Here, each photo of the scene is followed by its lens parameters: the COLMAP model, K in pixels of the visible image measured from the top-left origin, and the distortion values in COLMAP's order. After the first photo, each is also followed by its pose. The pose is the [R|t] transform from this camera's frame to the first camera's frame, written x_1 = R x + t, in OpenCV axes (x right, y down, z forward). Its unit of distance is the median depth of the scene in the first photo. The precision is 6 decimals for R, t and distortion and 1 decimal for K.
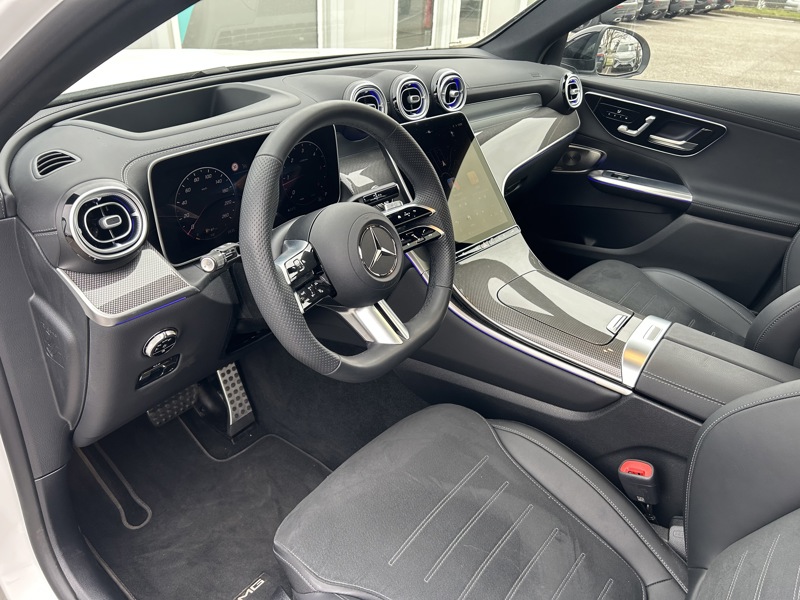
lens RADIAL K [[590.8, 0, 400.0], [0, 590.8, 300.0], [0, 0, 1]] dist [0.047871, -0.071671]
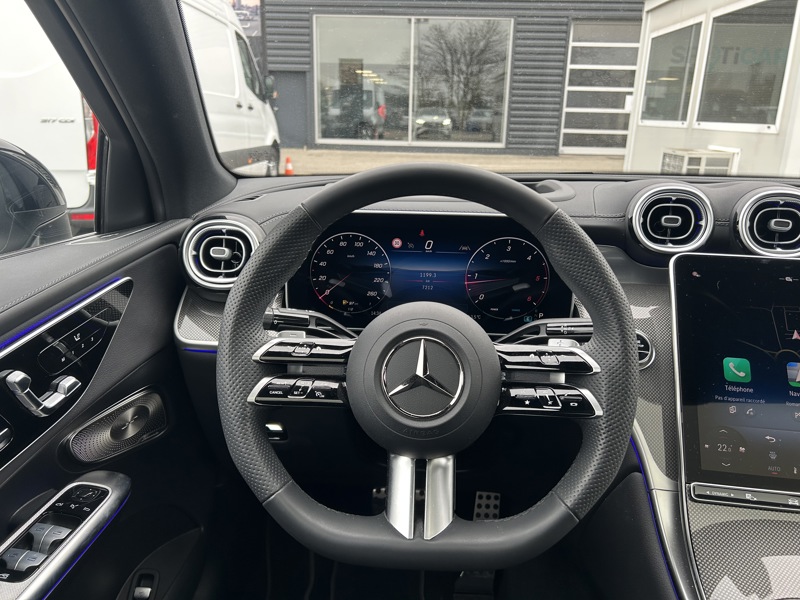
lens RADIAL K [[607.7, 0, 400.0], [0, 607.7, 300.0], [0, 0, 1]] dist [0.005437, -0.005390]
pose [[0.549908, 0.211189, -0.808084, 0.443928], [-0.410939, 0.910711, -0.041638, -0.115973], [0.727138, 0.354971, 0.587593, 0.524950]]
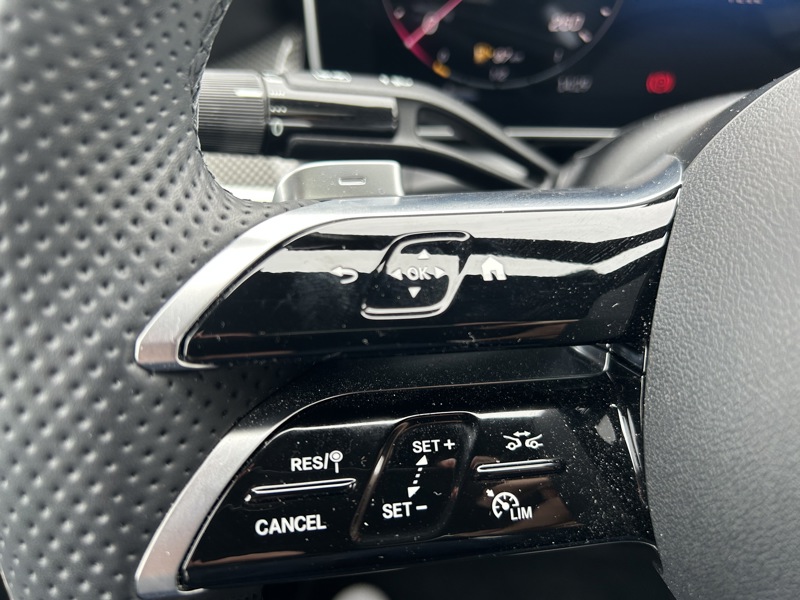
lens RADIAL K [[607.7, 0, 400.0], [0, 607.7, 300.0], [0, 0, 1]] dist [0.005437, -0.005390]
pose [[0.510352, 0.448208, -0.733928, -0.052179], [-0.370009, 0.884849, 0.283081, -0.080328], [0.776295, 0.127089, 0.617426, 0.781367]]
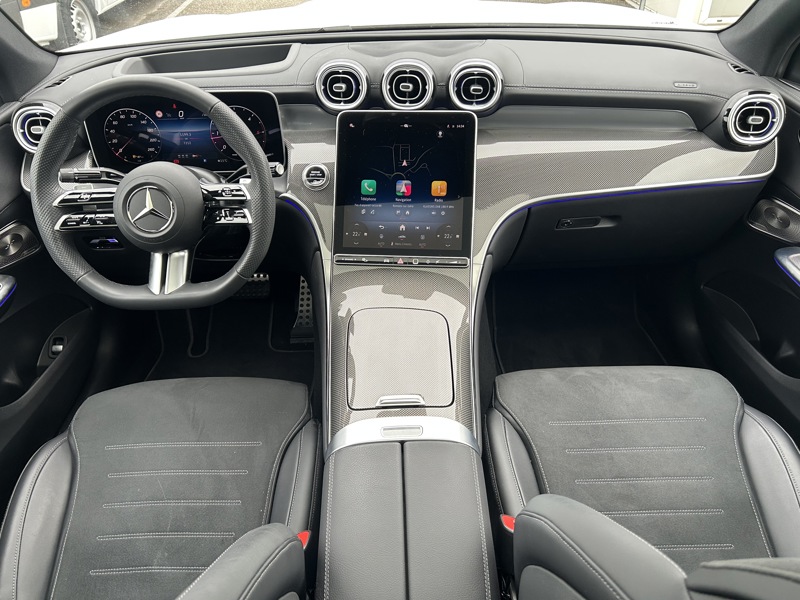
lens RADIAL K [[590.8, 0, 400.0], [0, 590.8, 300.0], [0, 0, 1]] dist [0.047871, -0.071671]
pose [[0.617020, 0.420547, -0.665151, 1.051013], [-0.350808, 0.903591, 0.245880, -0.359347], [0.704429, 0.081627, 0.705065, 0.503265]]
